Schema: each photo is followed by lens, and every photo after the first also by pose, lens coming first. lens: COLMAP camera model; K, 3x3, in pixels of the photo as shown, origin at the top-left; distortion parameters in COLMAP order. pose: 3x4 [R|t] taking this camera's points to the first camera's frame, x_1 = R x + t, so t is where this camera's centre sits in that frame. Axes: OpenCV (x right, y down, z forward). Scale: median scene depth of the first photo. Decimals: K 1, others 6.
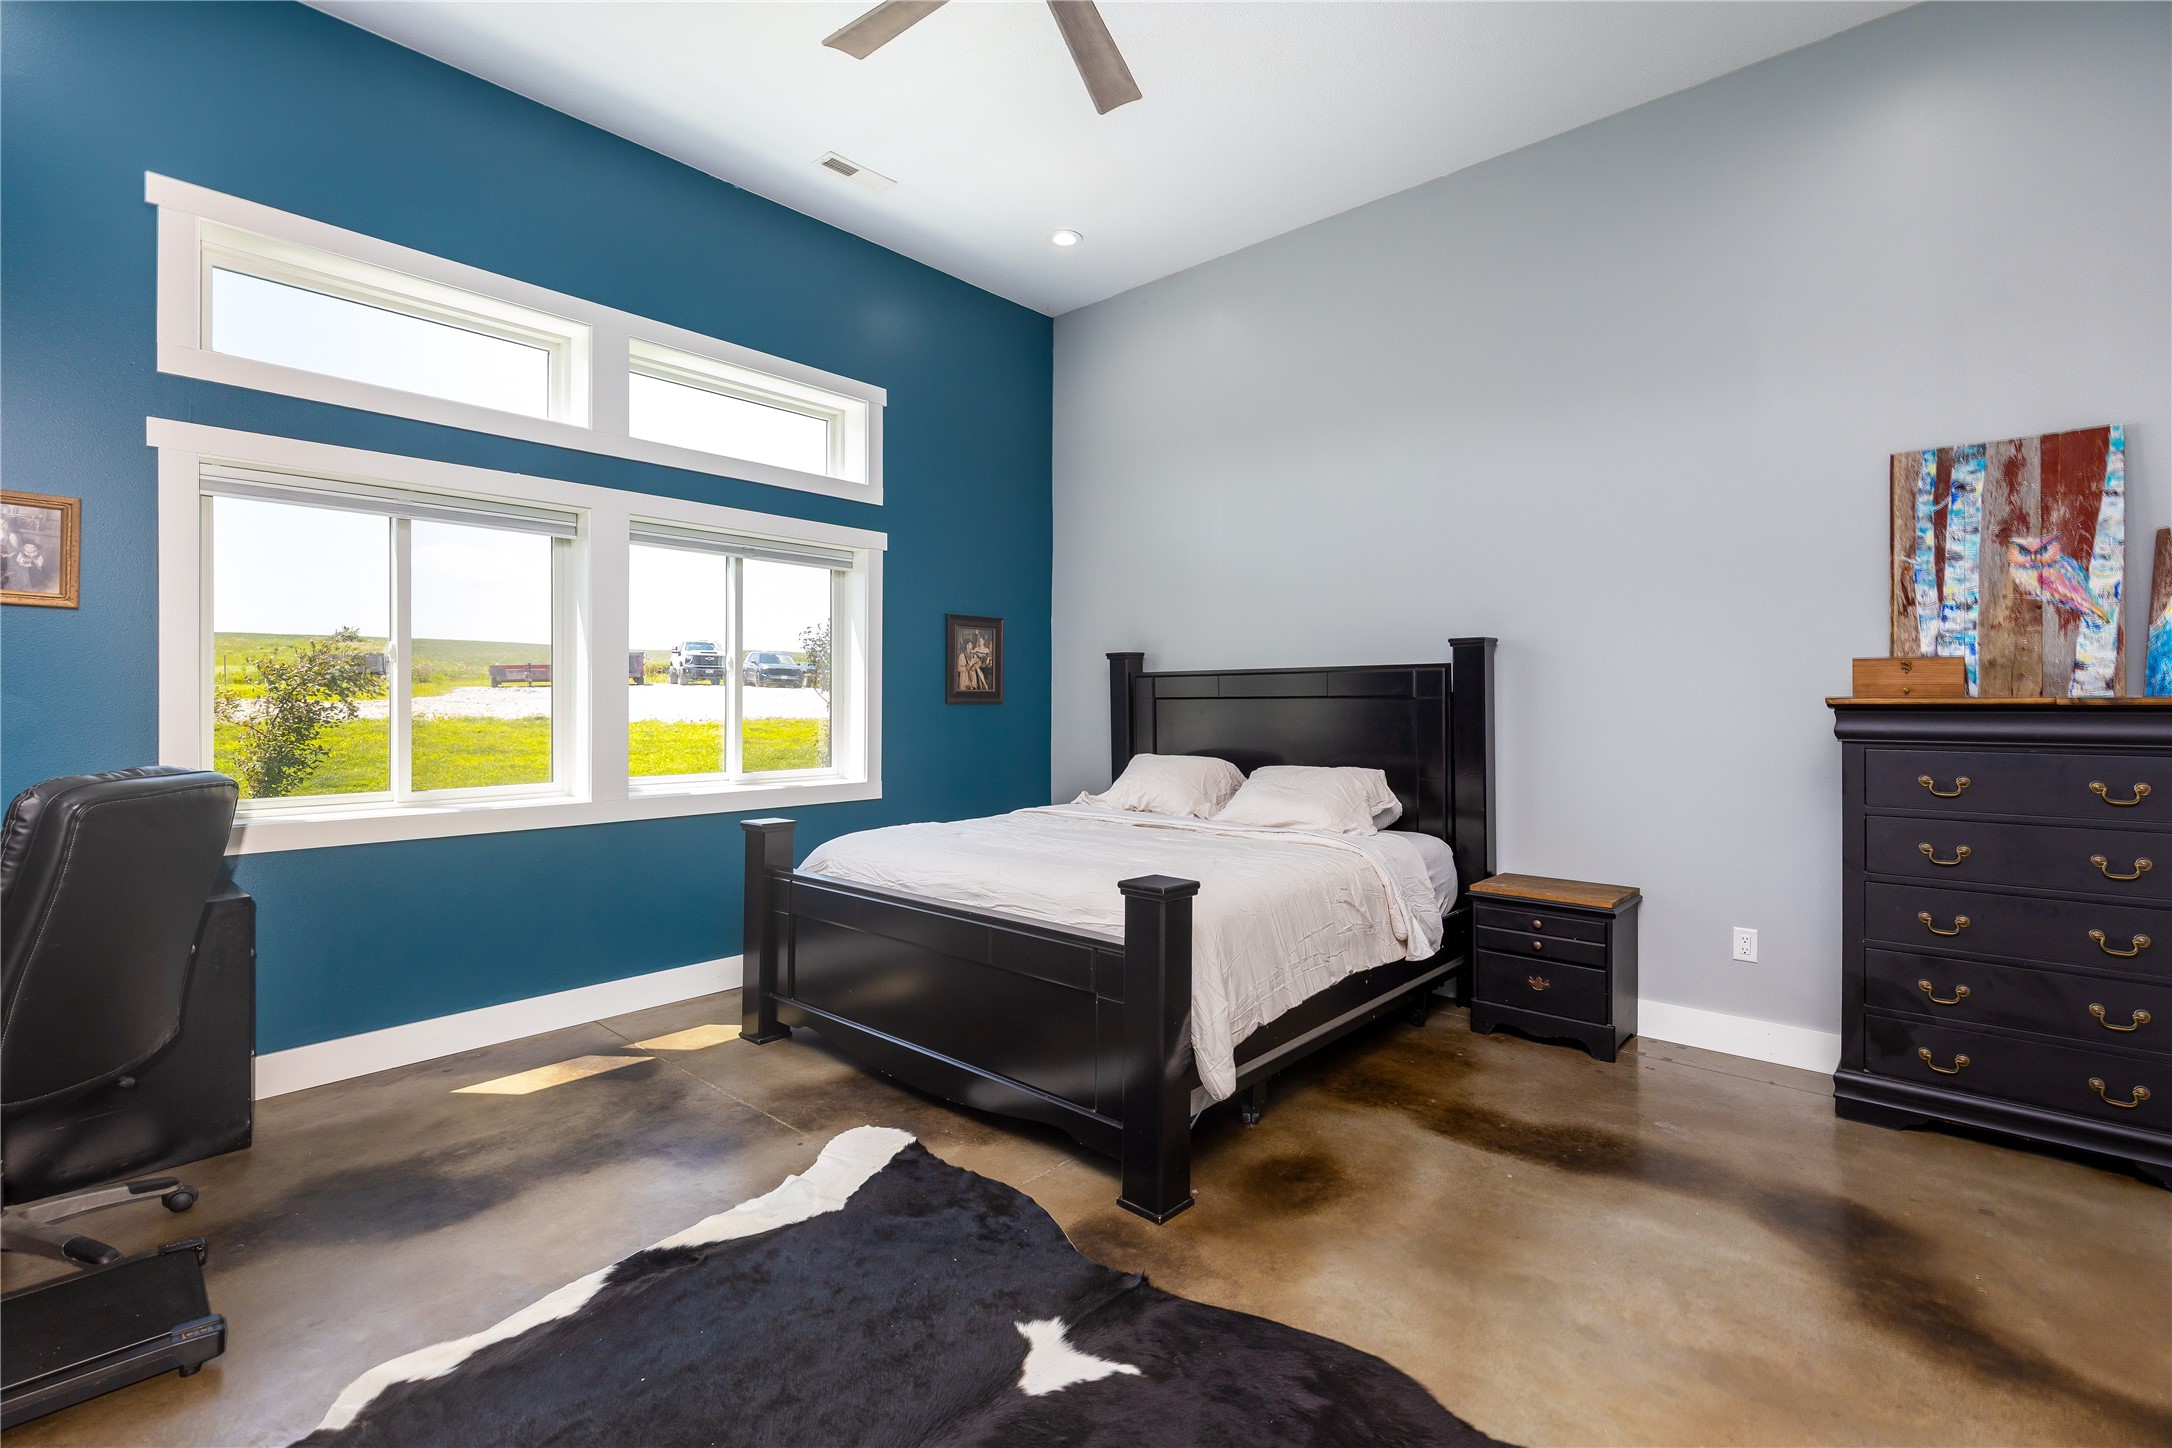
lens RADIAL K [[1010.7, 0, 1092.3], [0, 1010.7, 691.9], [0, 0, 1]] dist [0.000889, 0.000021]
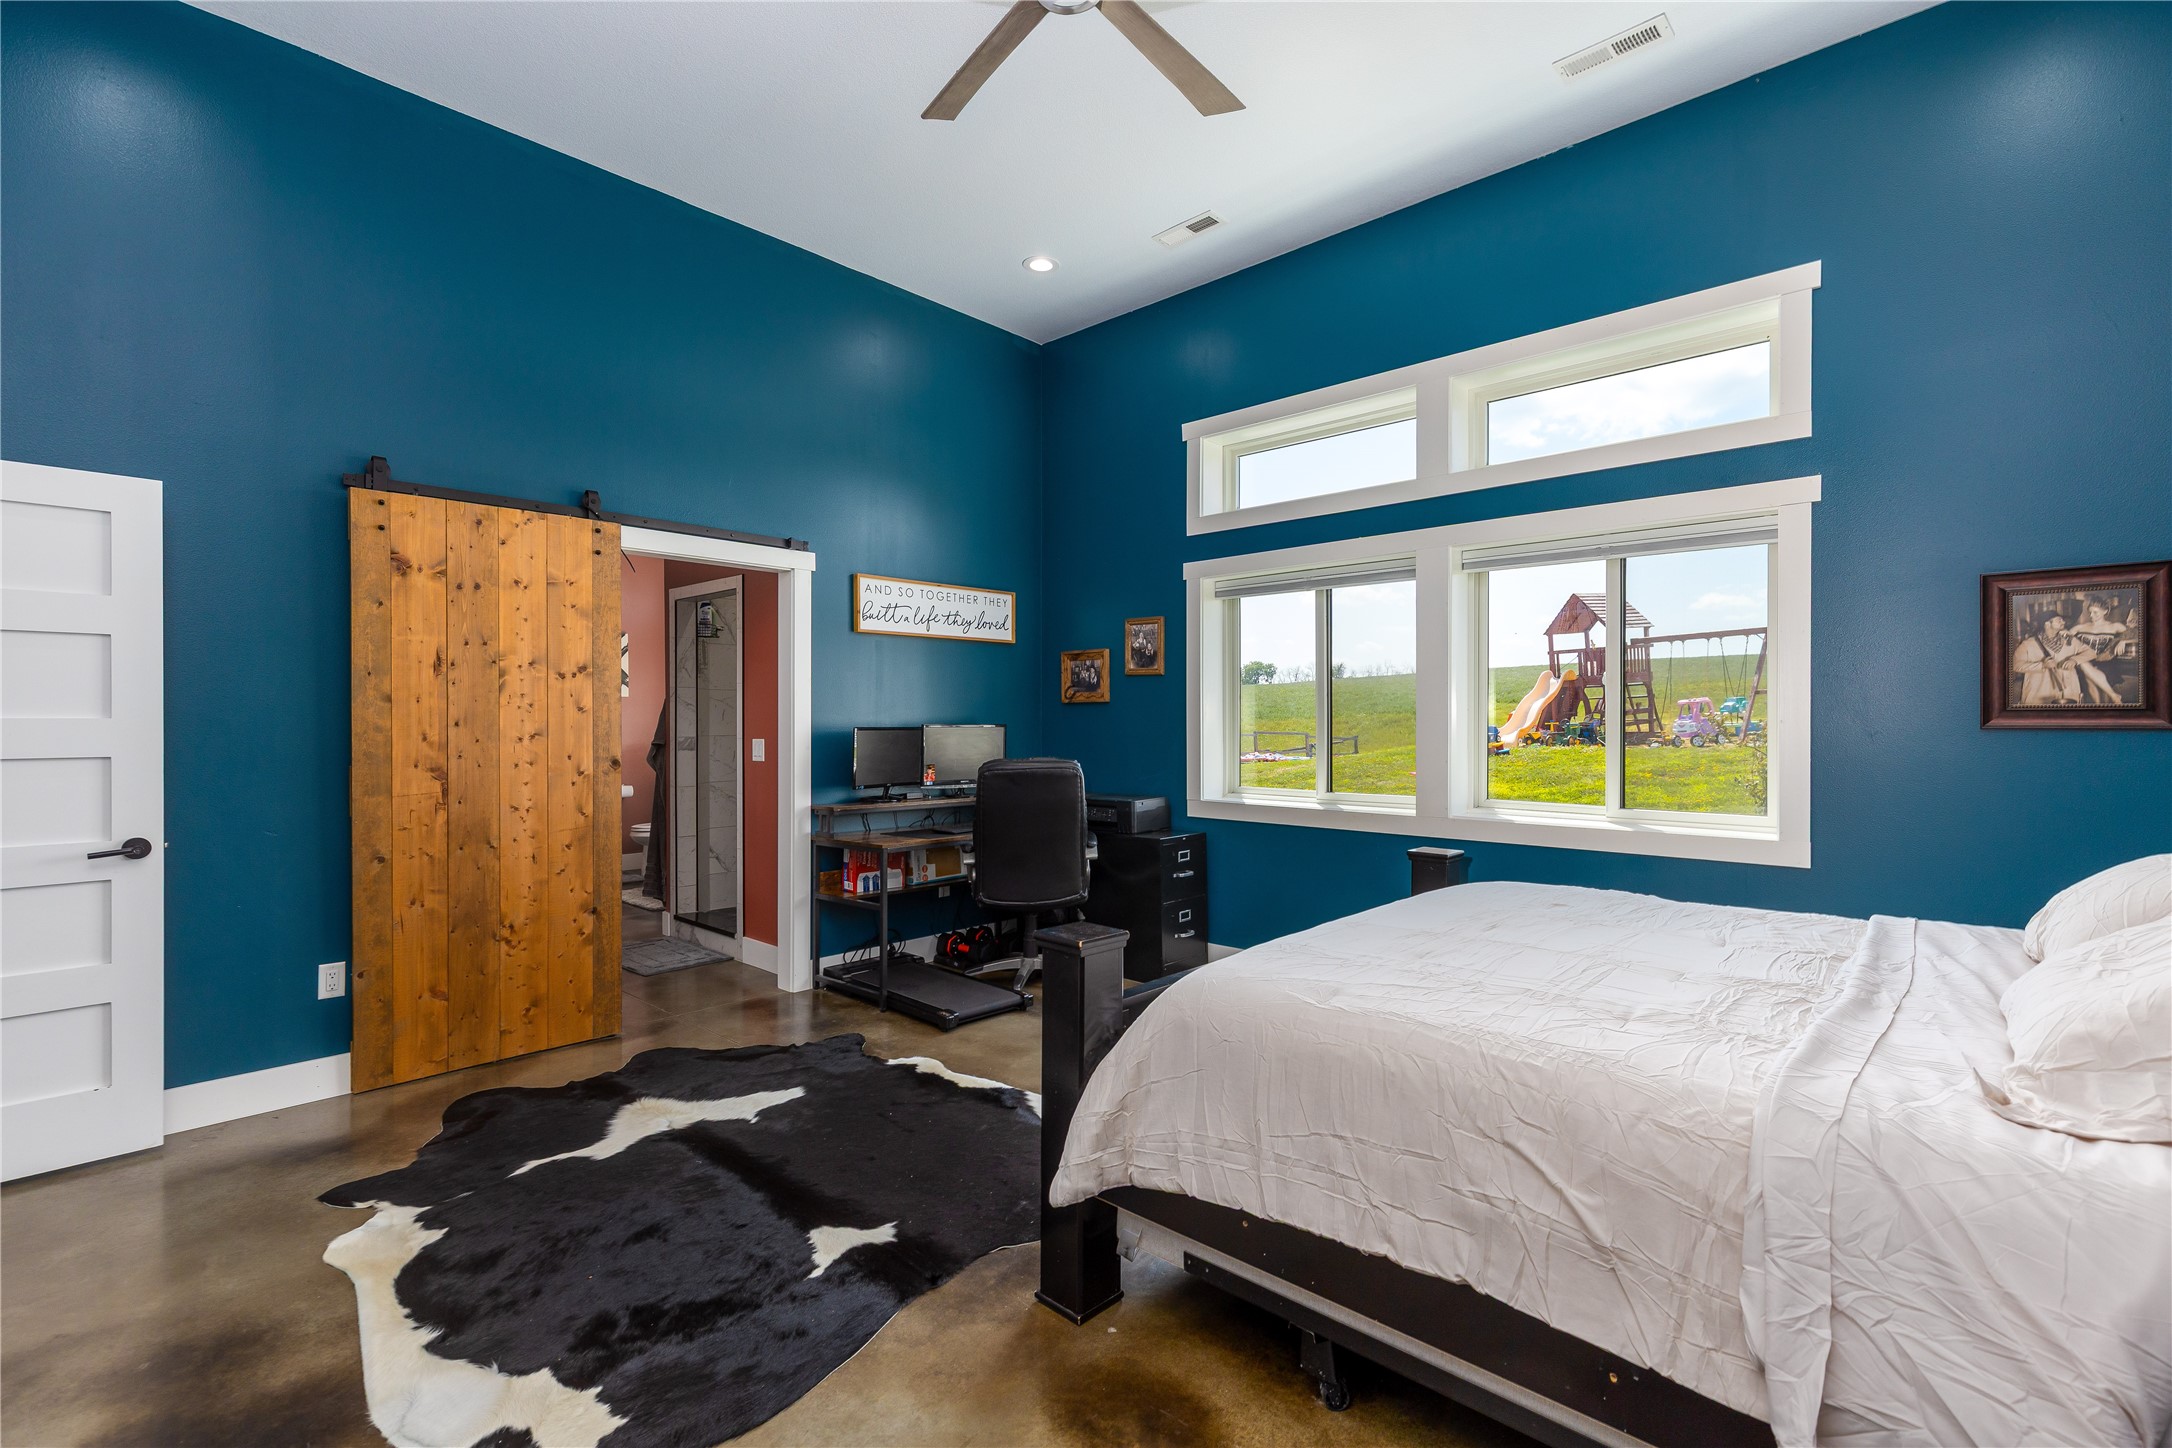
lens RADIAL K [[987.5, 0, 1086.0], [0, 987.5, 724.0], [0, 0, 1]] dist [0.003009, -0.000297]
pose [[-0.040180, -0.002361, -0.999190, 0.610476], [0.008054, 0.999964, -0.002687, 0.008340], [0.999160, -0.008155, -0.040159, 0.693946]]
